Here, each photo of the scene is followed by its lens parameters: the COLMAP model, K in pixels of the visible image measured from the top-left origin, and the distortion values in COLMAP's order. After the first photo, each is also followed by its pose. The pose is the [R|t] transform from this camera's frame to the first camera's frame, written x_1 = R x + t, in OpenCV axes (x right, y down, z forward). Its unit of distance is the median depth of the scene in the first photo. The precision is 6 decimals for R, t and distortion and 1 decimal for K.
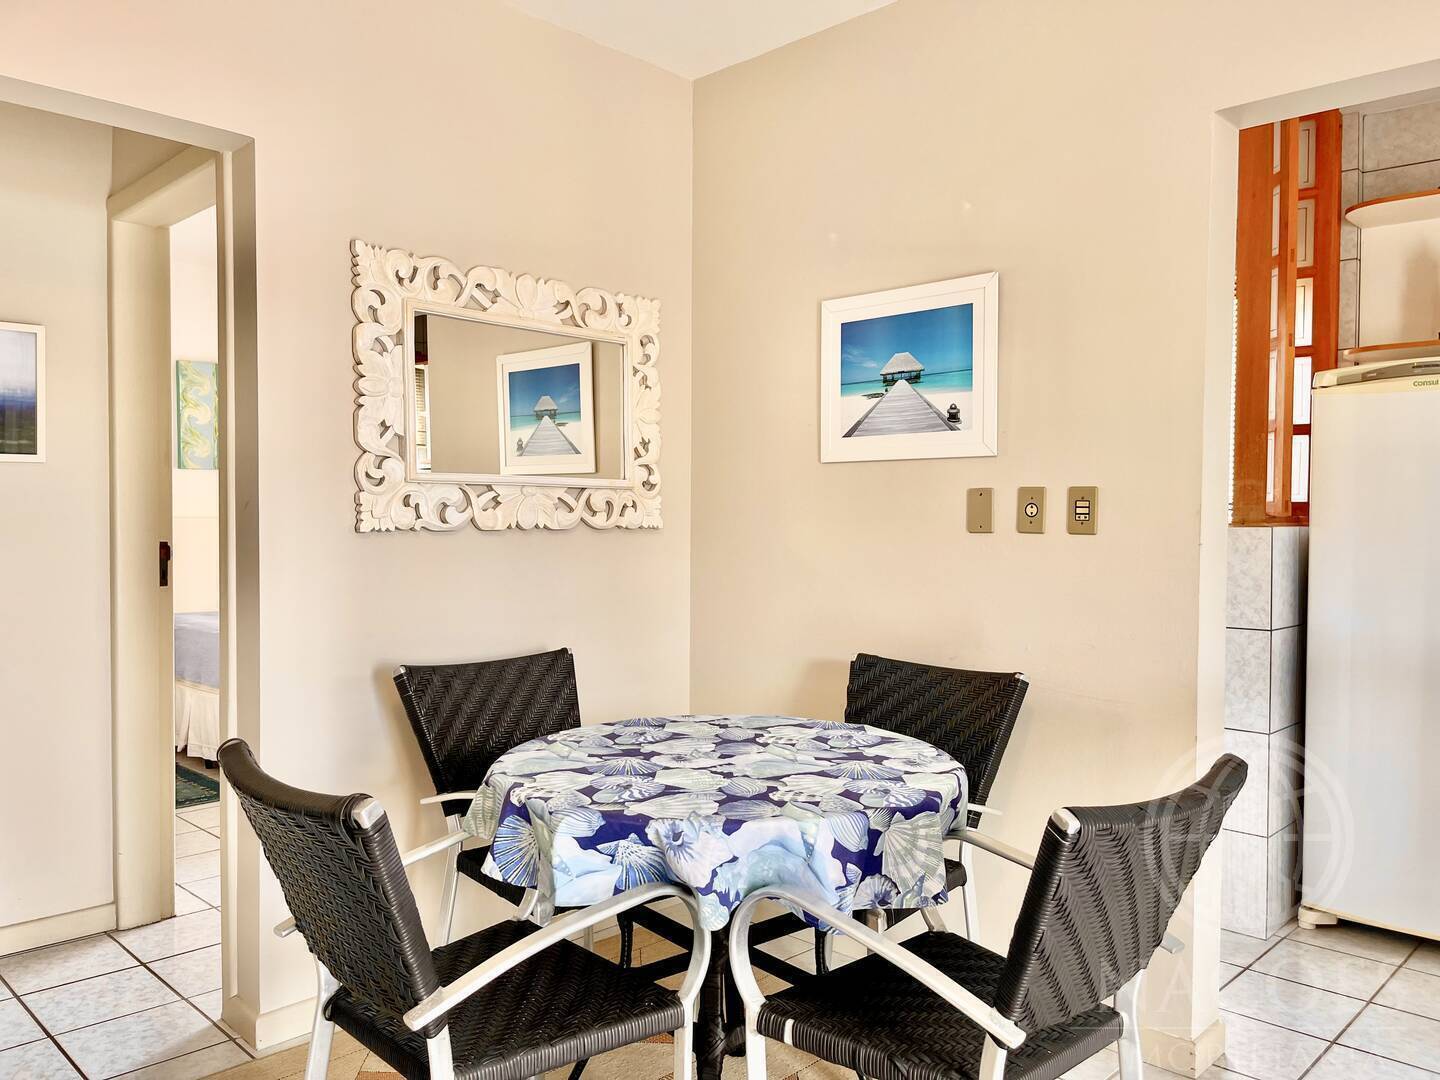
lens RADIAL K [[1085.6, 0, 720.0], [0, 1085.6, 540.0], [0, 0, 1]] dist [0.066552, -0.074810]
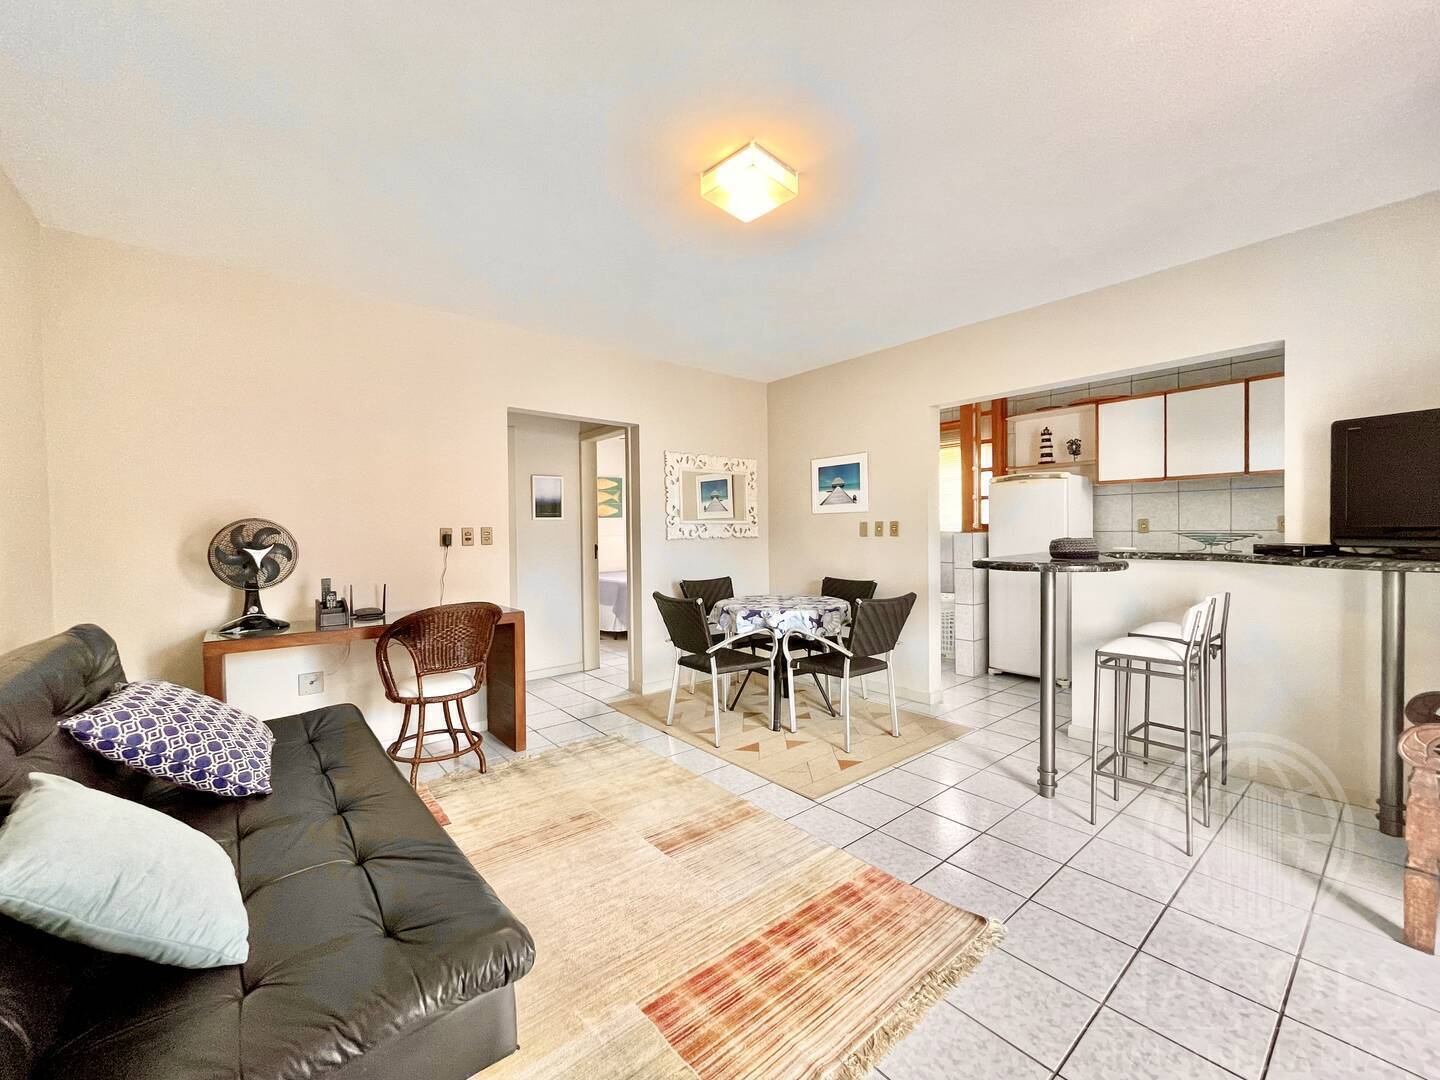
lens RADIAL K [[580.4, 0, 714.3], [0, 580.4, 541.1], [0, 0, 1]] dist [0.000596, 0.000638]
pose [[0.993494, -0.017406, -0.112543, 0.003874], [0.016553, 0.999827, -0.008507, 0.013304], [0.112672, 0.006588, 0.993610, -0.676498]]
